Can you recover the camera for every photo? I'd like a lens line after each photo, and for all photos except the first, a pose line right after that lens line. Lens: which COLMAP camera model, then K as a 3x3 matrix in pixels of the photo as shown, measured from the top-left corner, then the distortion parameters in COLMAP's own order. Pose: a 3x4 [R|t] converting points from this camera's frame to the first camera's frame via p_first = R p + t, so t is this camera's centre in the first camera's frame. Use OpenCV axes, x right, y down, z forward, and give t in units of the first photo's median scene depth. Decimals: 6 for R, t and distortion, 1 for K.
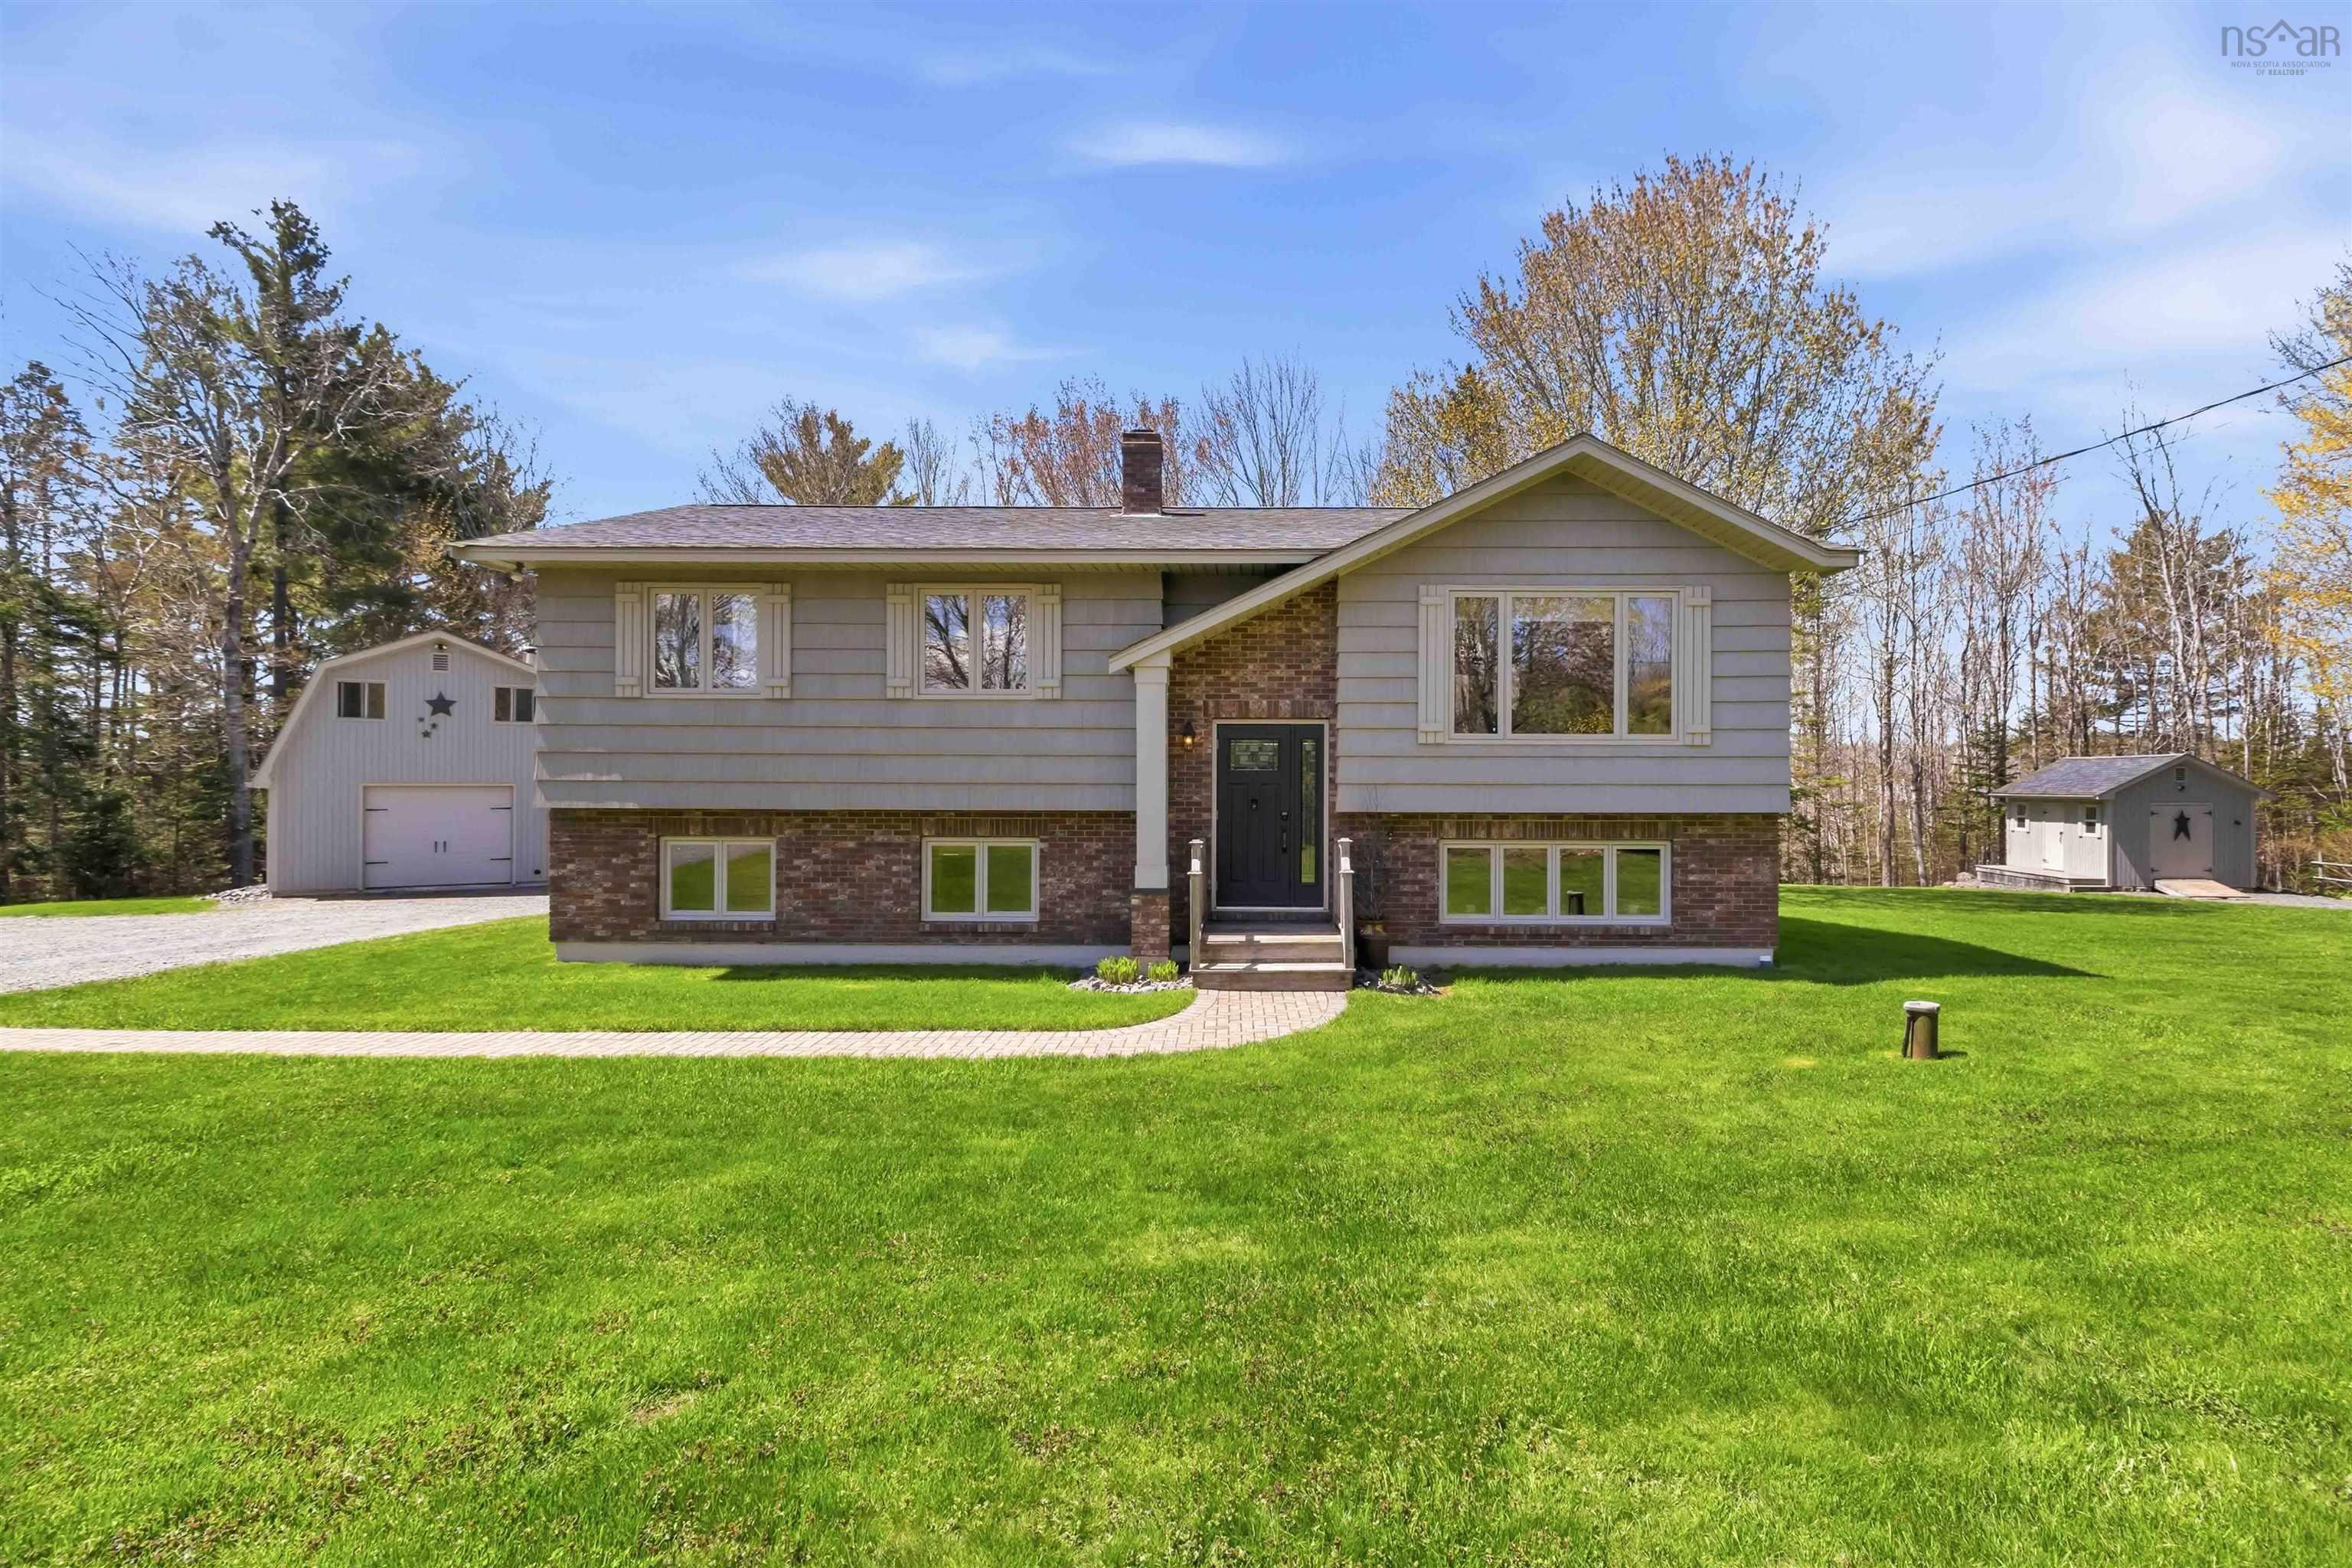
lens RADIAL K [[1134.7, 0, 1193.5], [0, 1134.7, 782.3], [0, 0, 1]] dist [0.002573, 0.001746]
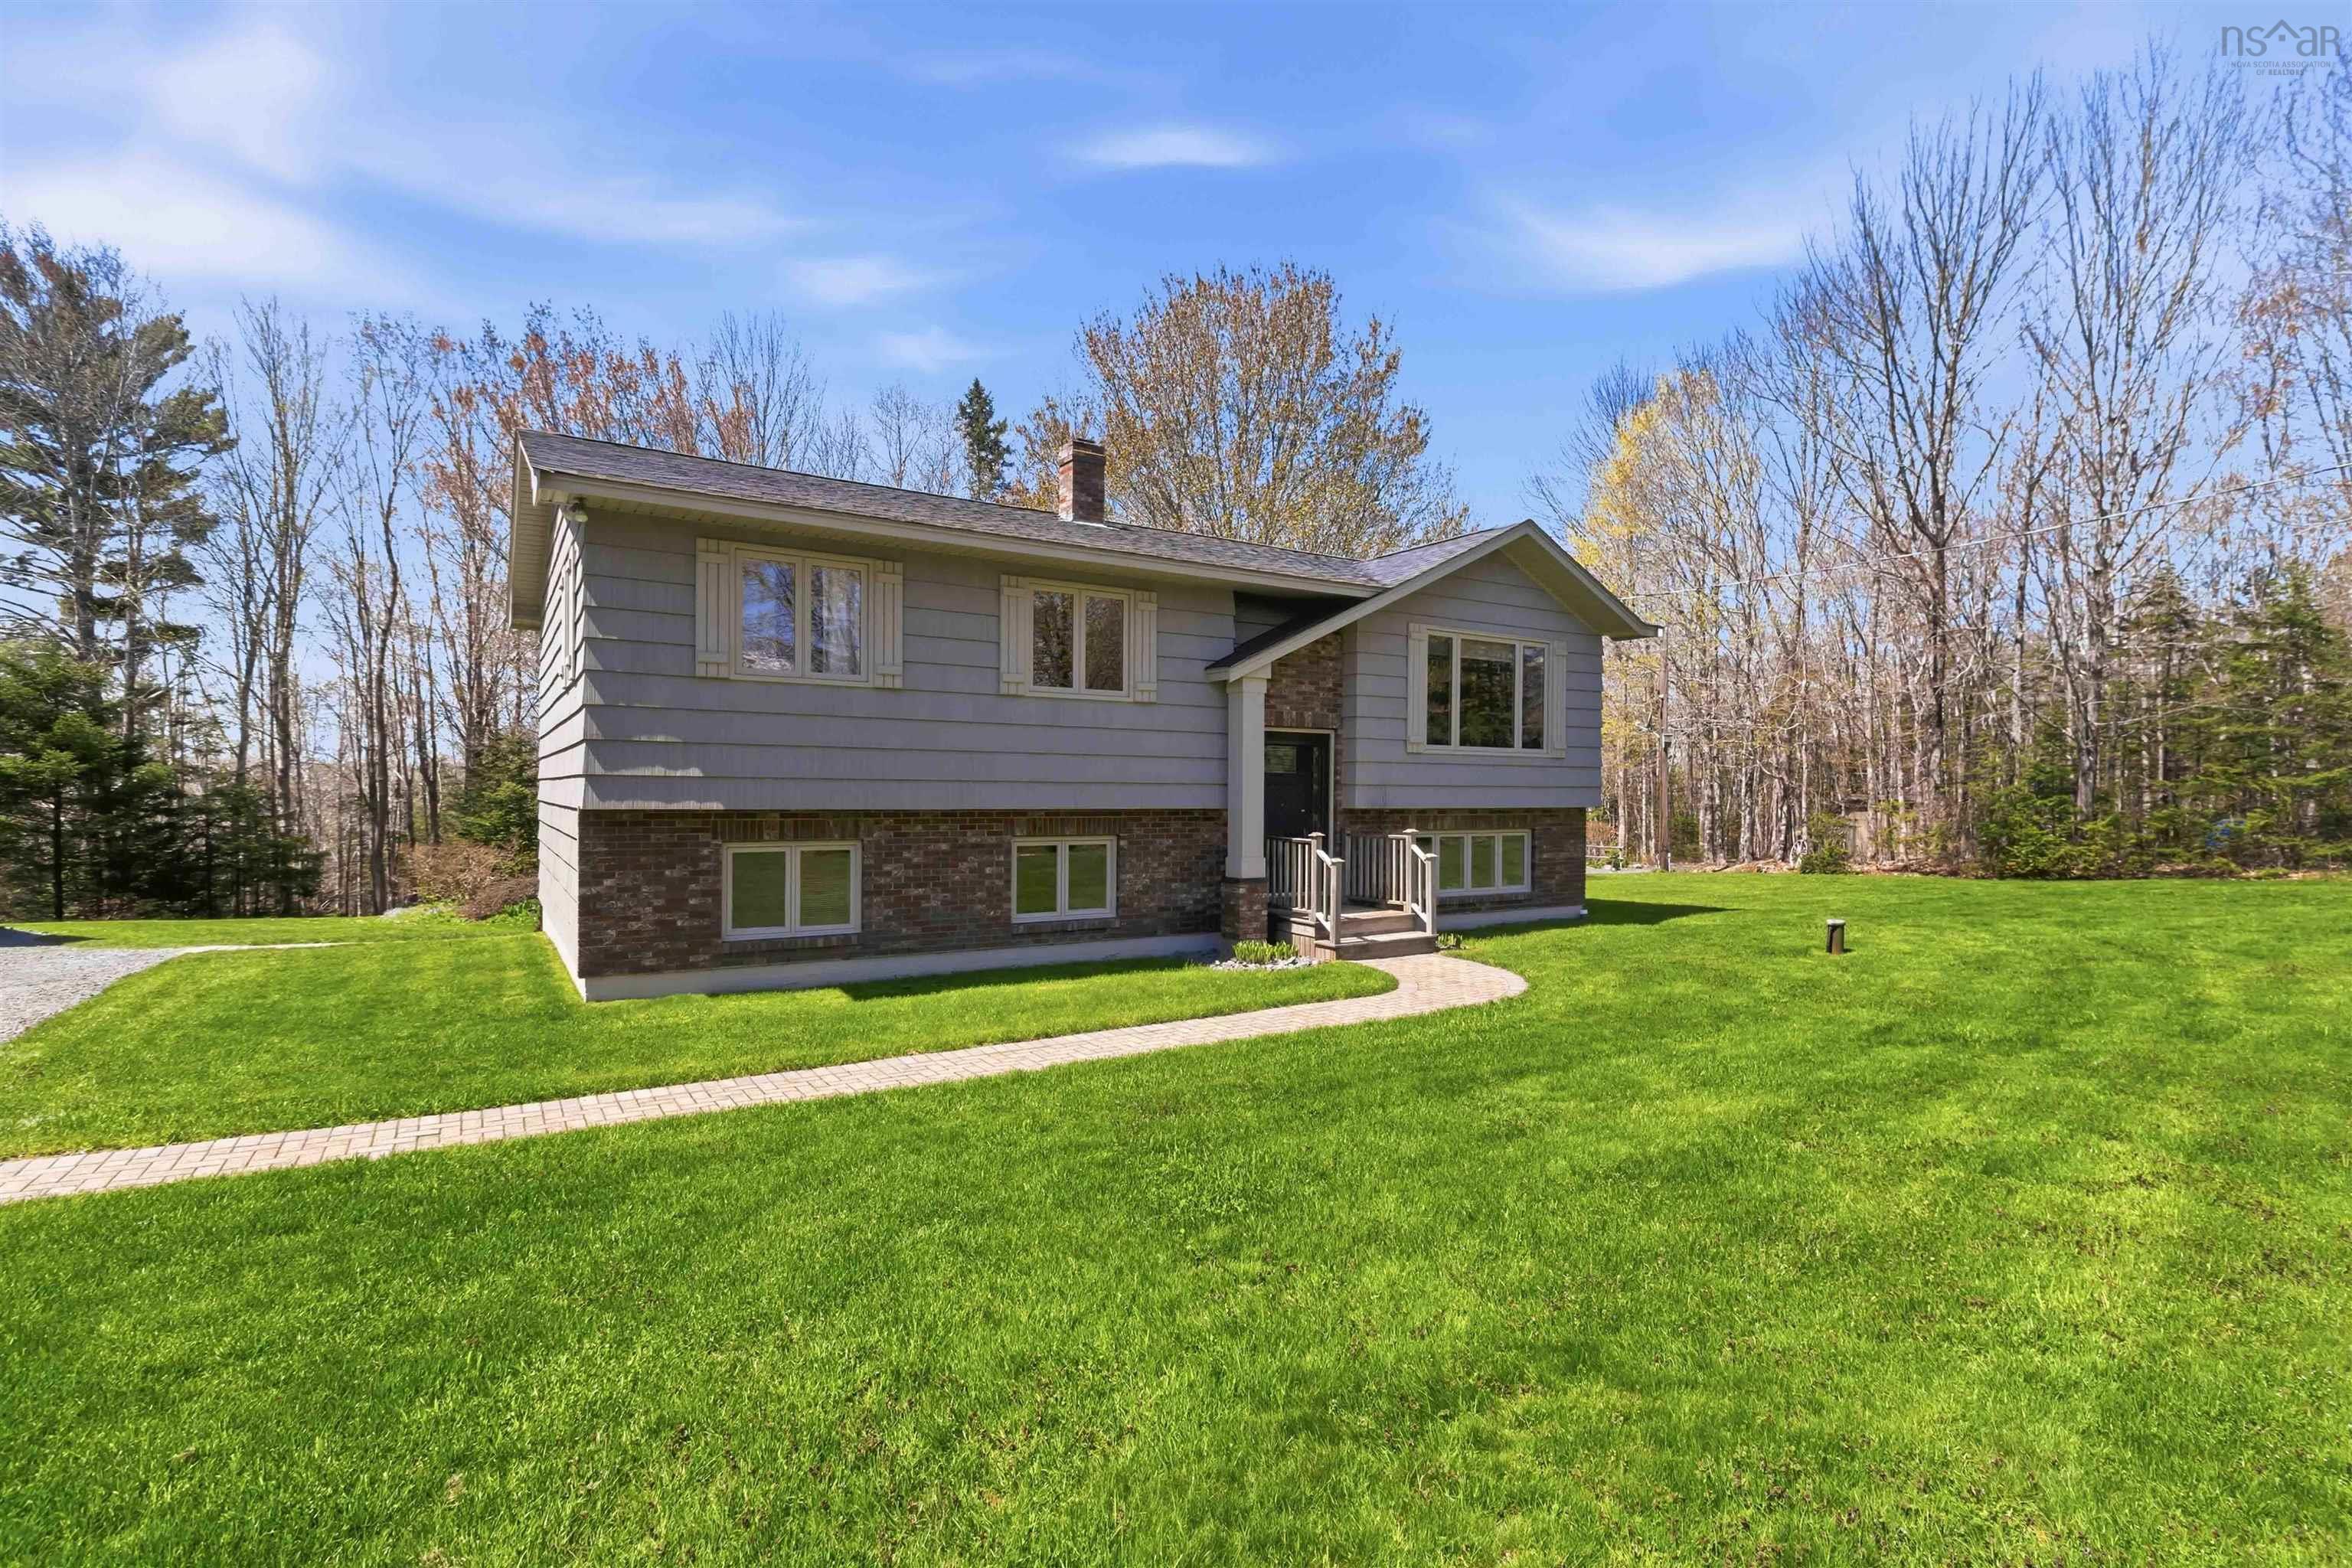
lens RADIAL K [[1134.7, 0, 1193.5], [0, 1134.7, 782.3], [0, 0, 1]] dist [0.002573, 0.001746]
pose [[0.836253, 0.006372, 0.548308, -0.648822], [-0.006213, 0.999978, -0.002144, 0.002311], [-0.548309, -0.001614, 0.836274, 0.100549]]
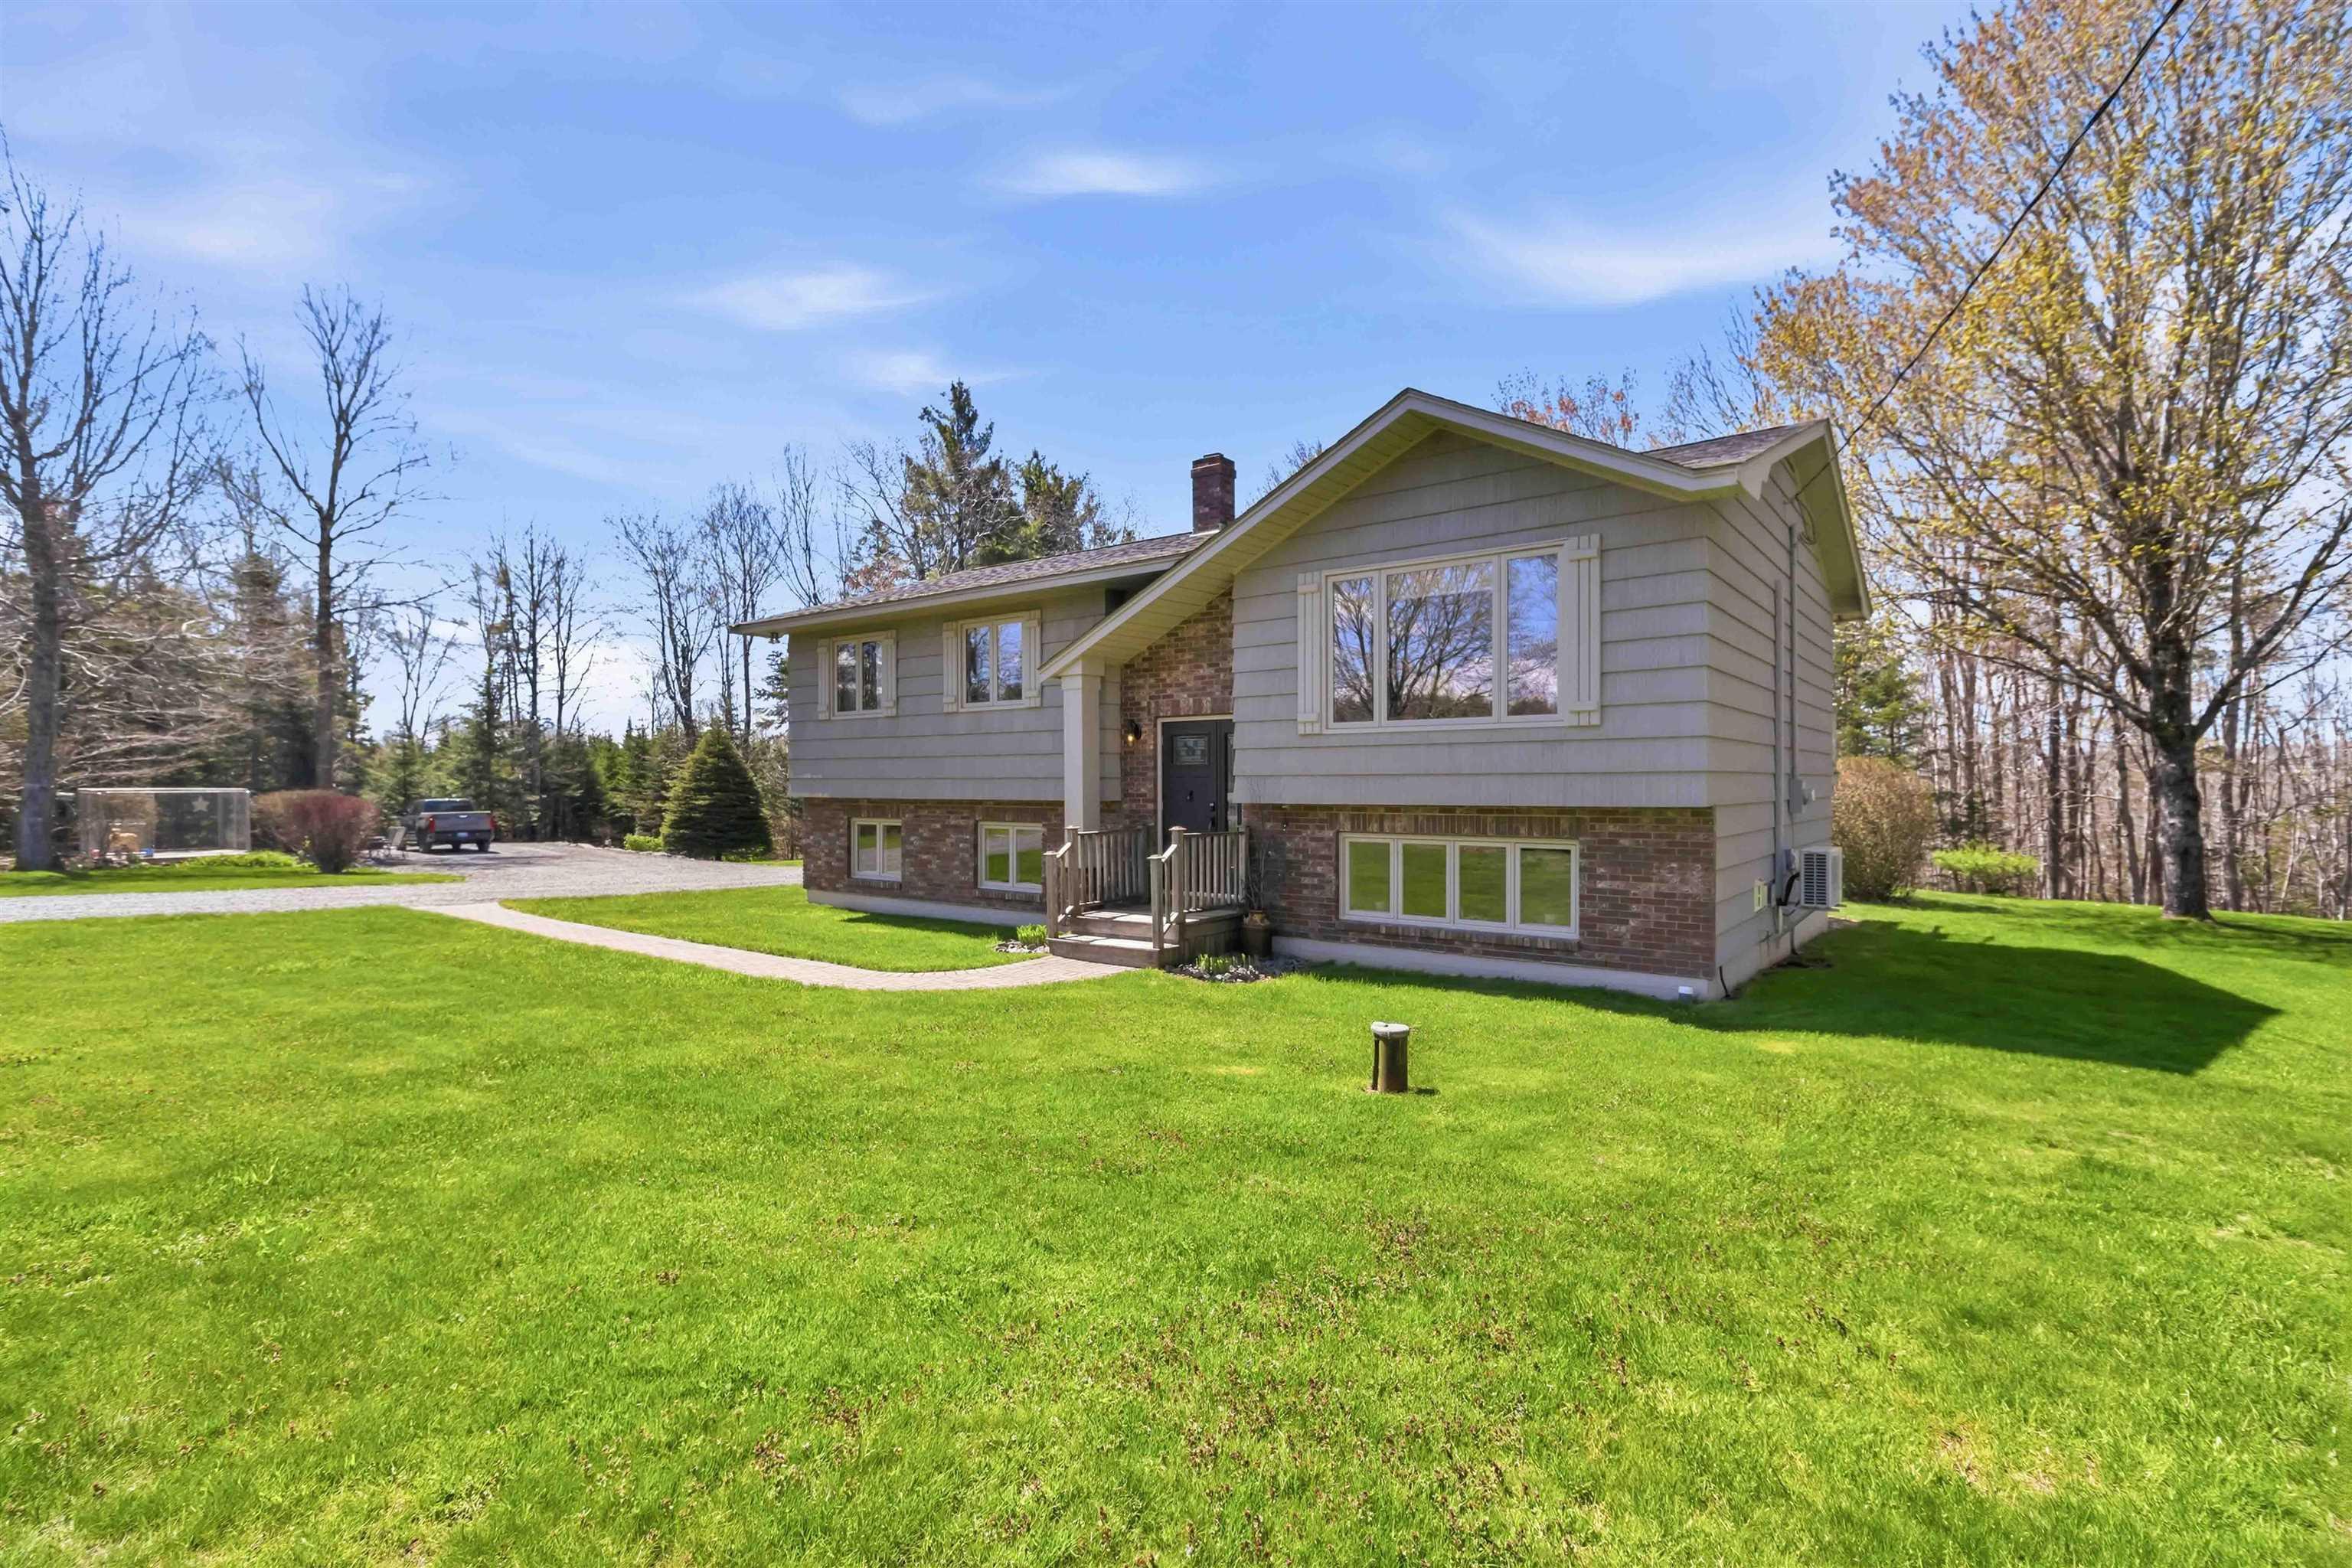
lens RADIAL K [[1090.1, 0, 1176.0], [0, 1090.1, 784.0], [0, 0, 1]] dist [0.002266, 0.000319]
pose [[0.795601, -0.004583, -0.605804, 0.674592], [0.003925, 0.999989, -0.002410, 0.010886], [0.605808, -0.000460, 0.795610, 0.173797]]
